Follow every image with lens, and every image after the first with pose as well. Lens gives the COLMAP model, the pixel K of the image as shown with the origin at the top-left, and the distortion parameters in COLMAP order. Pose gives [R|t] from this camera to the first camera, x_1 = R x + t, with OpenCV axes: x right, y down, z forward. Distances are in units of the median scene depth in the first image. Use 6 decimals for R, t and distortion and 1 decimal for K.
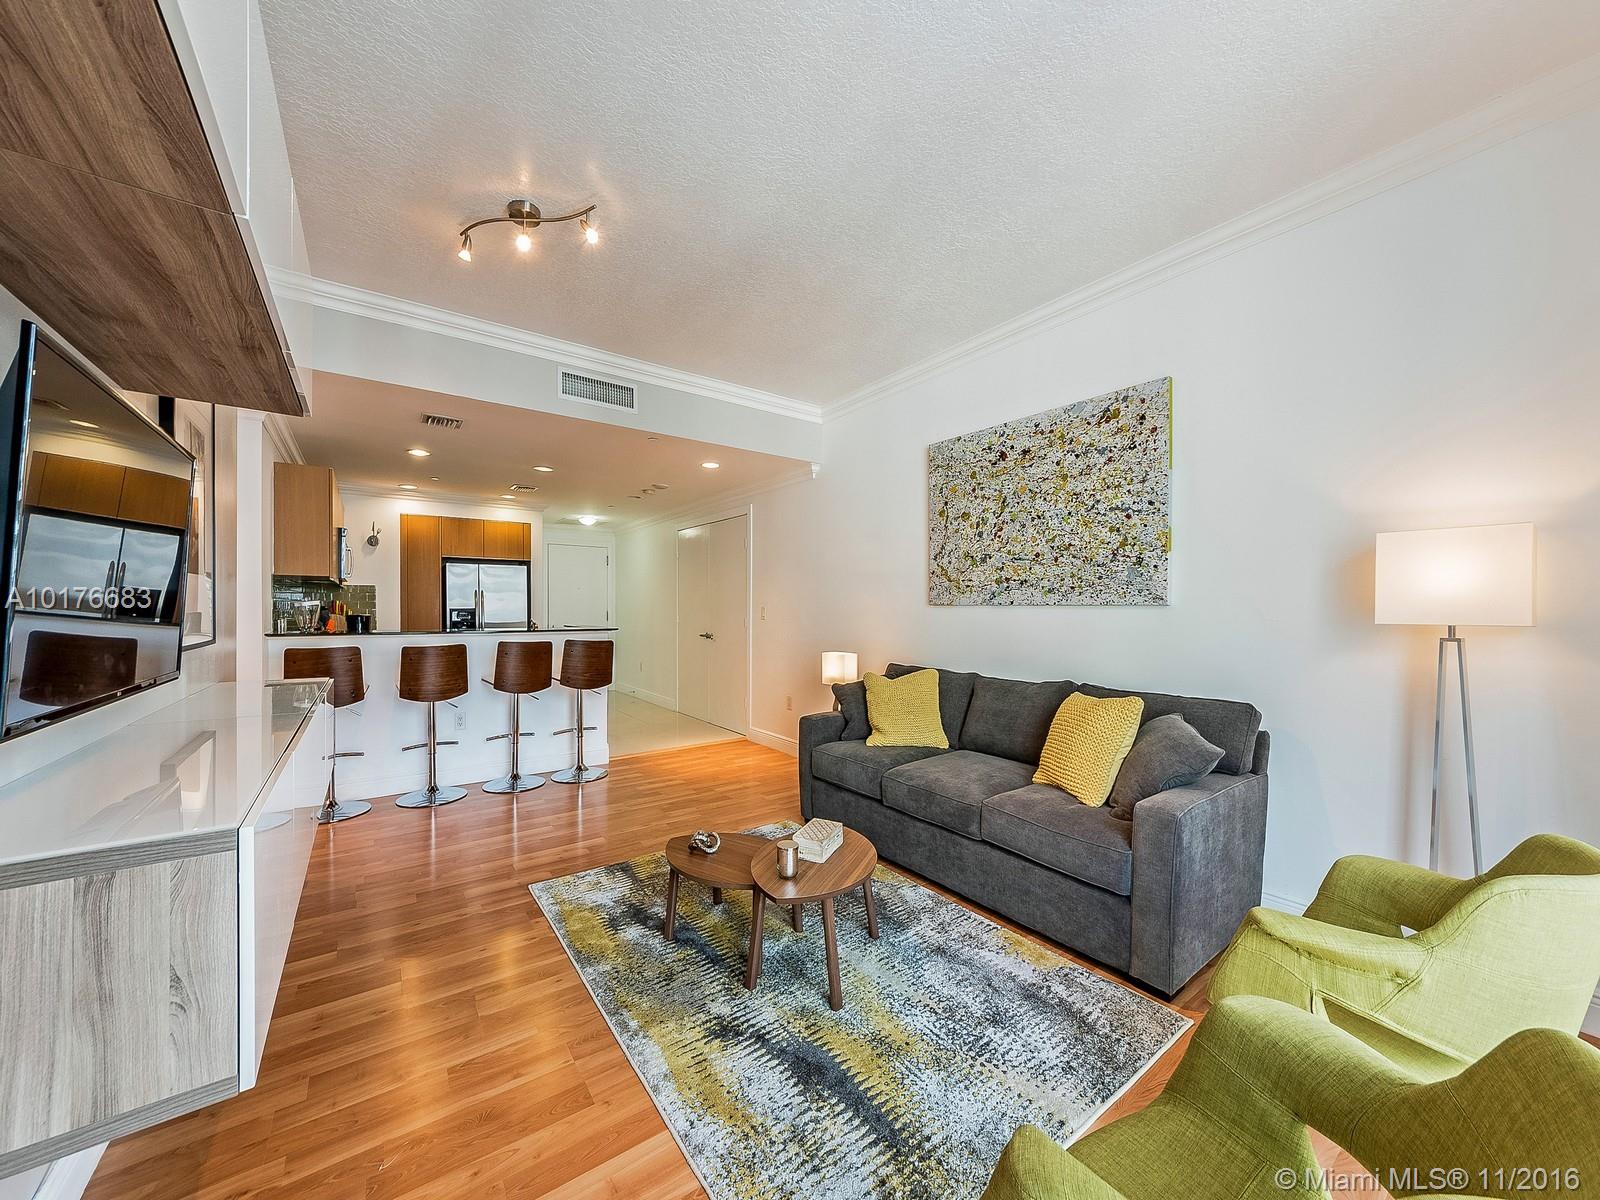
lens RADIAL K [[591.0, 0, 808.2], [0, 591.0, 624.3], [0, 0, 1]] dist [-0.011167, 0.001385]
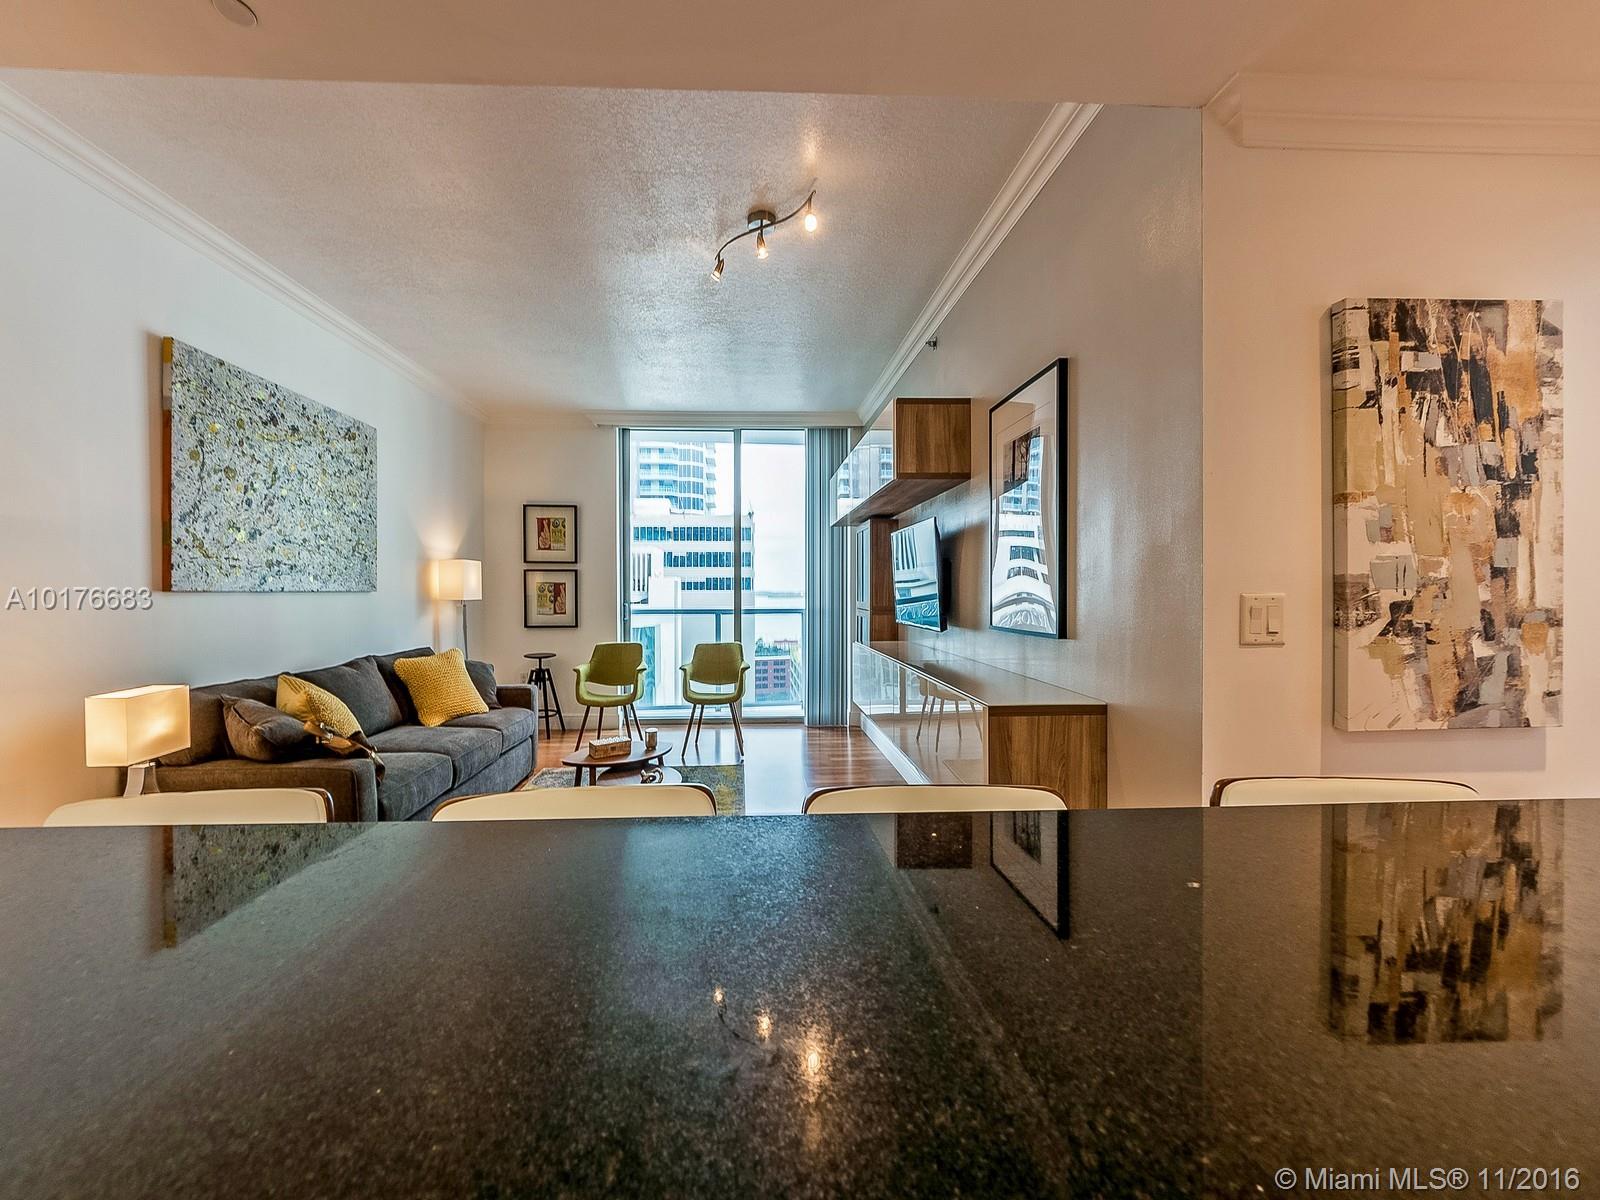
lens RADIAL K [[591.0, 0, 777.4], [0, 591.0, 597.3], [0, 0, 1]] dist [-0.011167, 0.001385]
pose [[-0.842378, -0.016553, 0.538633, -0.729987], [0.003926, 0.999313, 0.036850, -0.050402], [-0.538873, 0.033157, -0.841734, 1.273231]]
